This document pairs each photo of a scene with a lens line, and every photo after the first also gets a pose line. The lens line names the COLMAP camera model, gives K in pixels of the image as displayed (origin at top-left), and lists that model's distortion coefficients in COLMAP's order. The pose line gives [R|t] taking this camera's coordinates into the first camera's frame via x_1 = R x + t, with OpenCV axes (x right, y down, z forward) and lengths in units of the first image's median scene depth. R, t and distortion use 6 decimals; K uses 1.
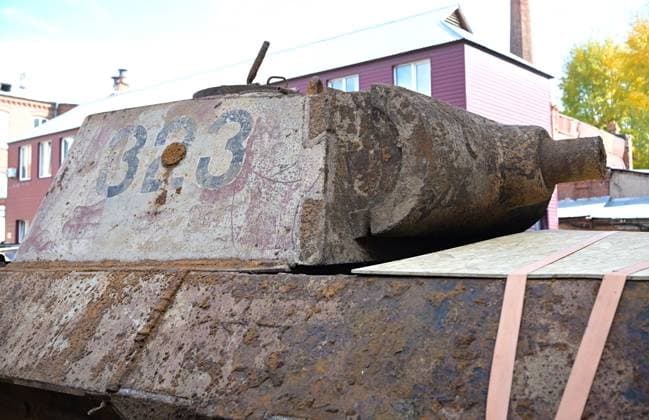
lens RADIAL K [[691.2, 0, 324.5], [0, 691.2, 210.0], [0, 0, 1]] dist [0.003855, -0.013156]
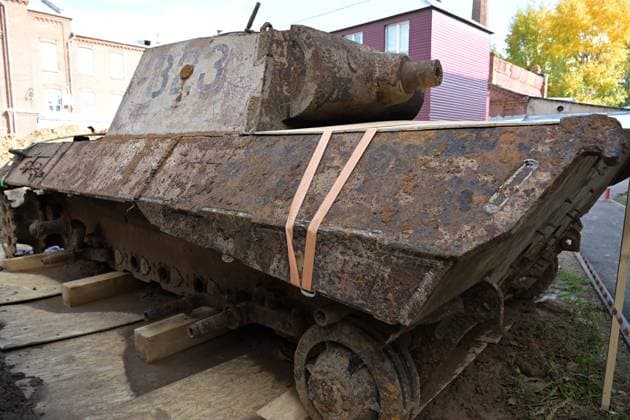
lens RADIAL K [[425.2, 0, 315.0], [0, 425.2, 210.0], [0, 0, 1]] dist [0.000918, -0.002672]
pose [[0.996753, 0.025383, -0.076418, 0.207525], [-0.009781, 0.980155, 0.197992, 0.047391], [0.079927, -0.196602, 0.977220, -0.070352]]
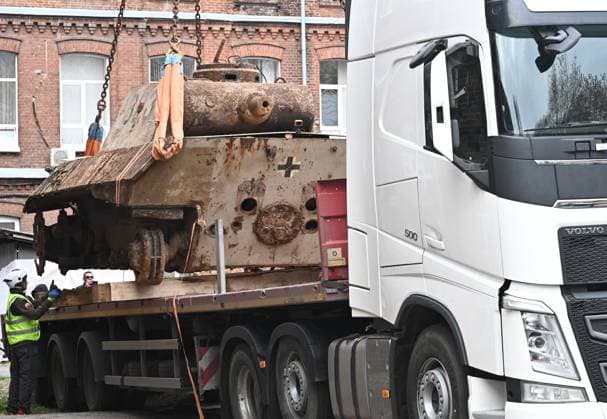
lens RADIAL K [[1795.9, 0, 303.5], [0, 1795.9, 209.5], [0, 0, 1]] dist [0.415661, 0.395478]
pose [[0.825783, -0.001152, -0.563987, 4.425947], [0.025335, 0.999064, 0.035054, 0.084063], [0.563419, -0.043236, 0.825039, -4.557986]]
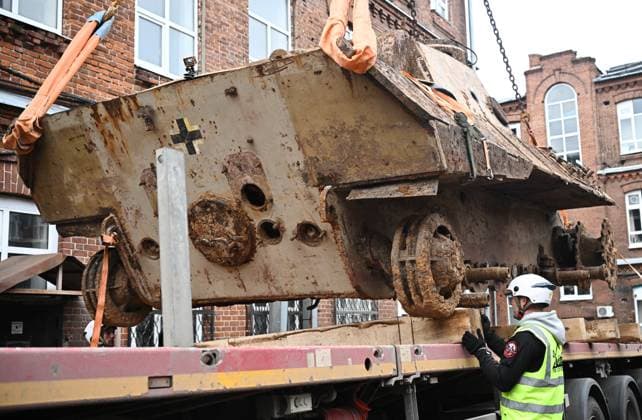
lens RADIAL K [[717.5, 0, 332.1], [0, 717.5, 211.9], [0, 0, 1]] dist [0.013421, 0.011086]
pose [[0.108809, -0.095572, -0.989458, 2.278107], [0.093739, 0.991919, -0.085502, 0.488212], [0.989633, -0.083448, 0.116889, 0.940315]]
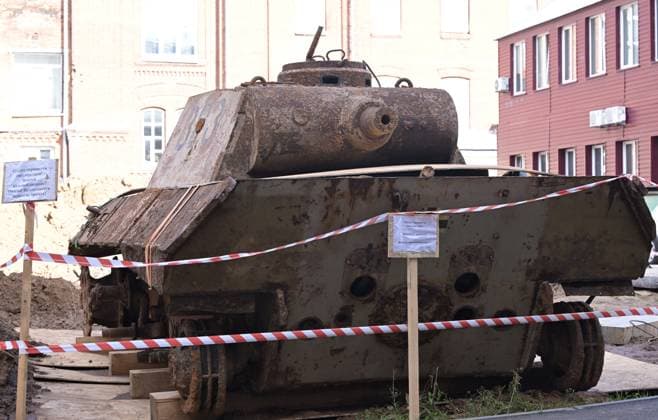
lens RADIAL K [[1343.4, 0, 329.0], [0, 1343.4, 210.0], [0, 0, 1]] dist [-0.018198, 0.034404]
pose [[0.802555, 0.000827, -0.596577, 2.269572], [0.034867, 0.998225, 0.048291, -0.023676], [0.595558, -0.059557, 0.801102, -1.667372]]
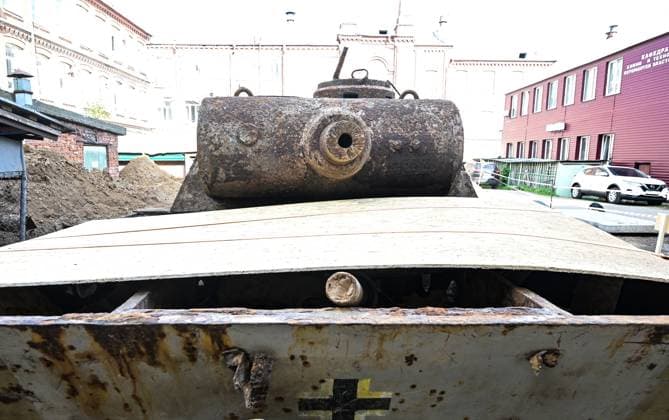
lens RADIAL K [[419.9, 0, 324.3], [0, 419.9, 216.0], [0, 0, 1]] dist [0.002677, 0.000287]
pose [[0.616964, 0.128380, -0.776450, 0.957969], [0.024121, 0.983057, 0.181707, -0.085262], [0.786622, -0.130835, 0.603414, 0.593558]]
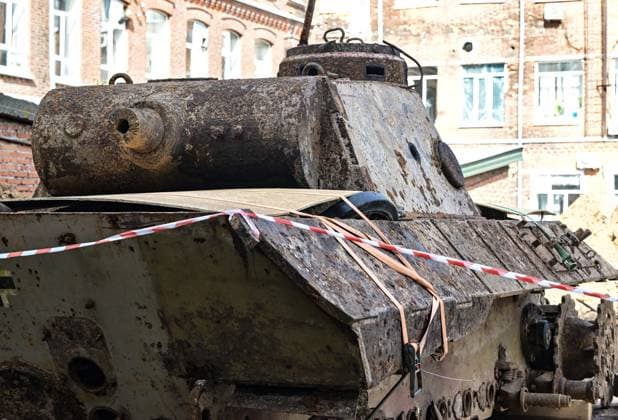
lens RADIAL K [[1351.2, 0, 280.3], [0, 1351.2, 209.0], [0, 0, 1]] dist [0.013495, 0.130369]
pose [[0.220149, 0.001904, -0.975464, 2.738370], [0.045514, 0.998889, 0.012222, 0.044285], [0.974404, -0.047088, 0.219818, 0.804740]]
